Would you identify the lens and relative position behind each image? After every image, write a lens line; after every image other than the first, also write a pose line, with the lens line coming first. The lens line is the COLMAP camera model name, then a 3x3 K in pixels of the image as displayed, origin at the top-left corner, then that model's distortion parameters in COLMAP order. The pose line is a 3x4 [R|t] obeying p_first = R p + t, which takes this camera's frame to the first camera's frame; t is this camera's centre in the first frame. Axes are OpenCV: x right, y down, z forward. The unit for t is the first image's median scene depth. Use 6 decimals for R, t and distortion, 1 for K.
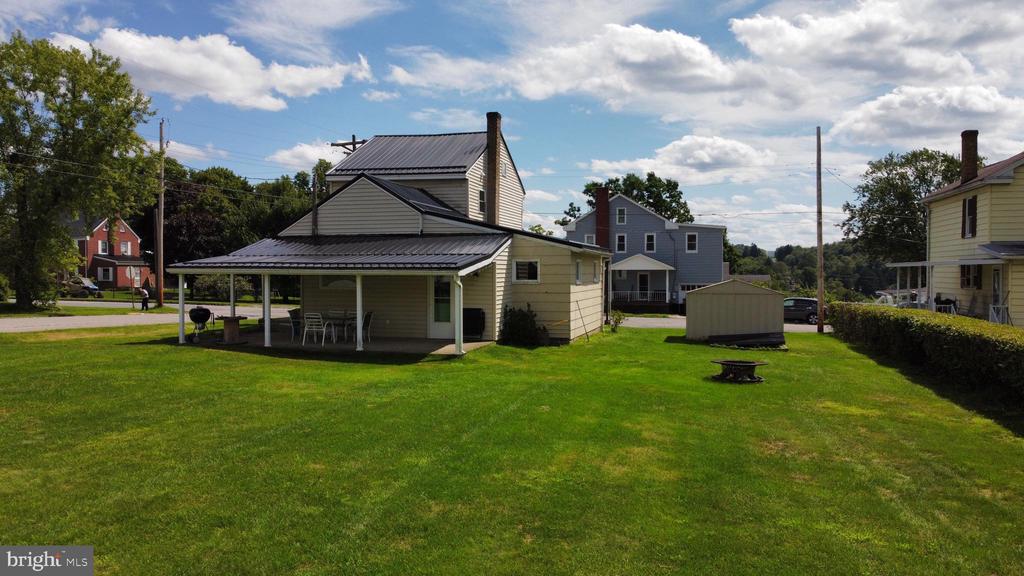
lens RADIAL K [[731.1, 0, 510.9], [0, 731.1, 288.0], [0, 0, 1]] dist [0.007616, -0.004781]
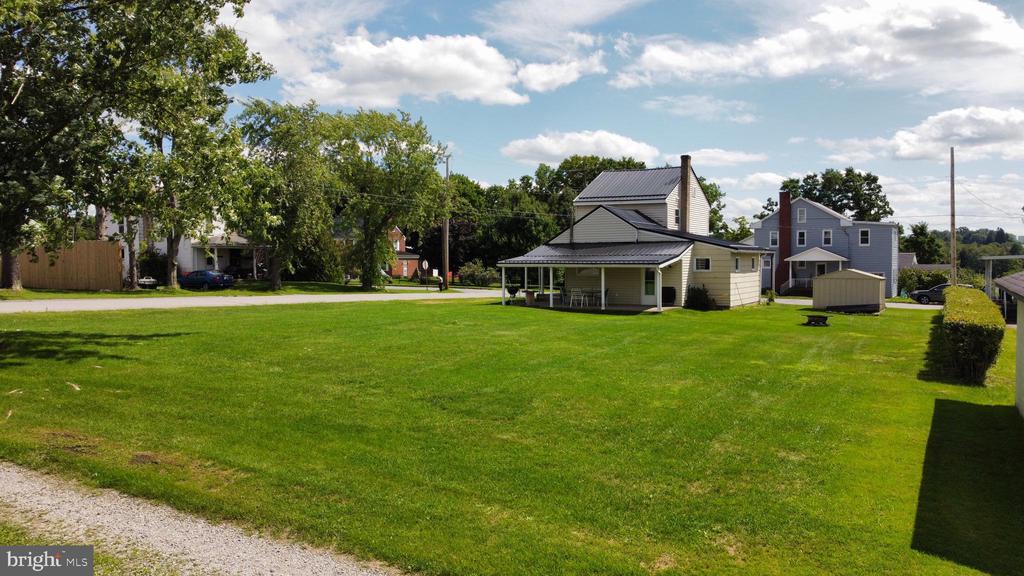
lens RADIAL K [[731.1, 0, 507.0], [0, 731.1, 286.7], [0, 0, 1]] dist [0.007616, -0.004781]
pose [[0.959523, 0.004125, -0.281600, 0.057616], [-0.000491, 0.999916, 0.012974, 0.005288], [0.281630, -0.012311, 0.959444, -0.629711]]
